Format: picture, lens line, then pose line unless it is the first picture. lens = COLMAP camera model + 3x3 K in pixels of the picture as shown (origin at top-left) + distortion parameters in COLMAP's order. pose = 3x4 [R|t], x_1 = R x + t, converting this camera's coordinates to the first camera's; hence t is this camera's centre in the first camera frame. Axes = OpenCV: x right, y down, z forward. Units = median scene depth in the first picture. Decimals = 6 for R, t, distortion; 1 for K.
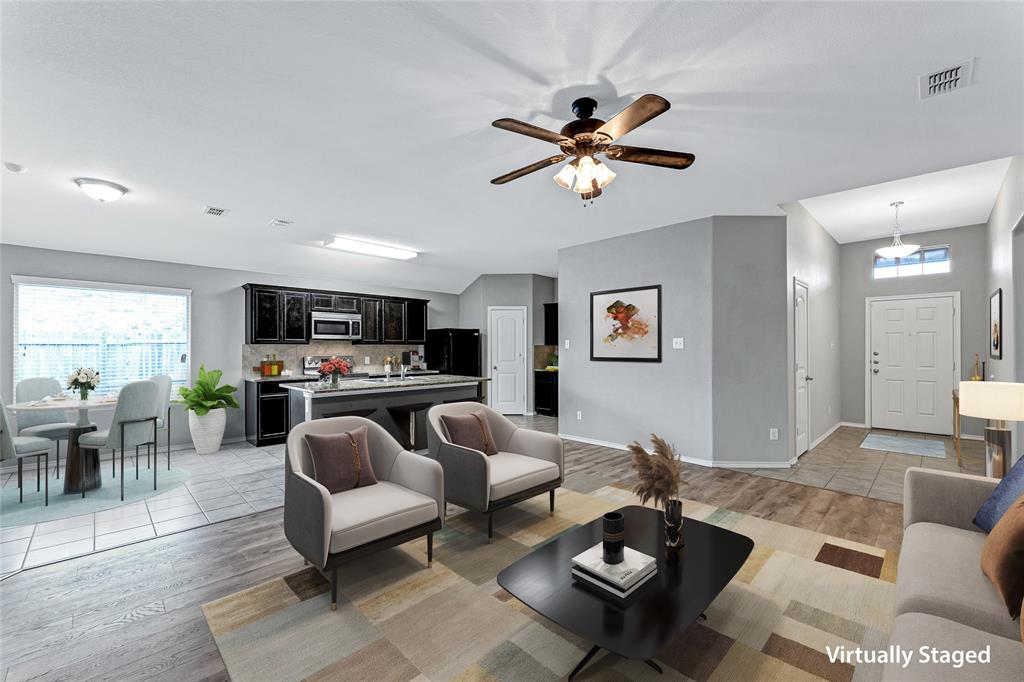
lens RADIAL K [[417.1, 0, 512.1], [0, 417.1, 344.6], [0, 0, 1]] dist [0.000874, 0.000059]
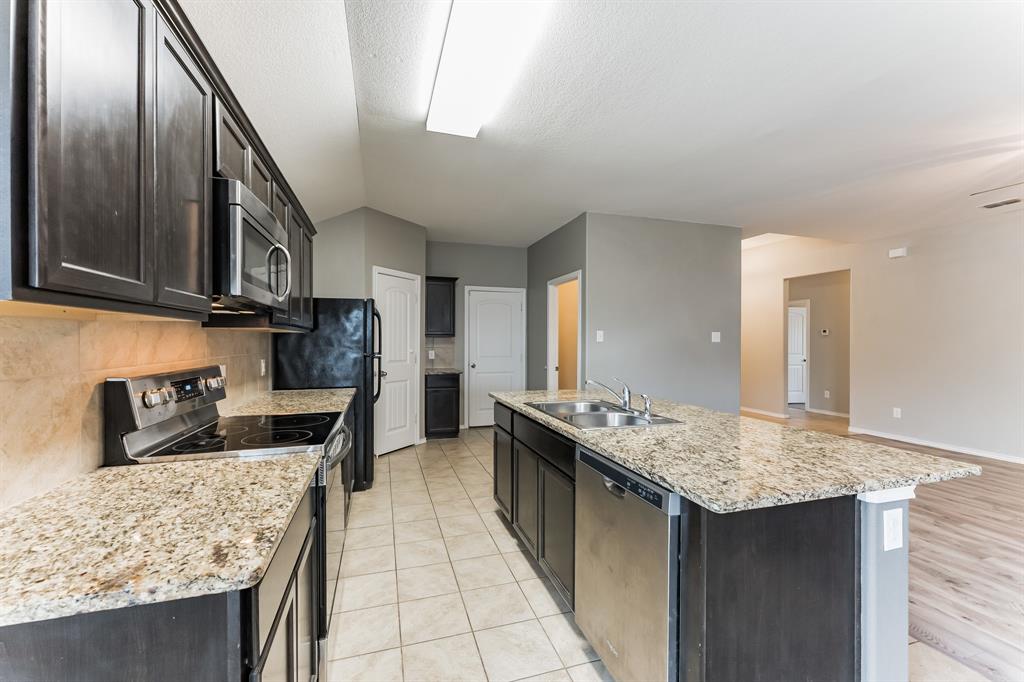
lens RADIAL K [[417.1, 0, 512.1], [0, 417.1, 344.6], [0, 0, 1]] dist [0.000874, 0.000059]
pose [[0.468324, -0.003785, 0.883549, -0.485743], [-0.010743, 0.999893, 0.009978, 0.006959], [-0.883491, -0.014165, 0.468233, 0.594305]]
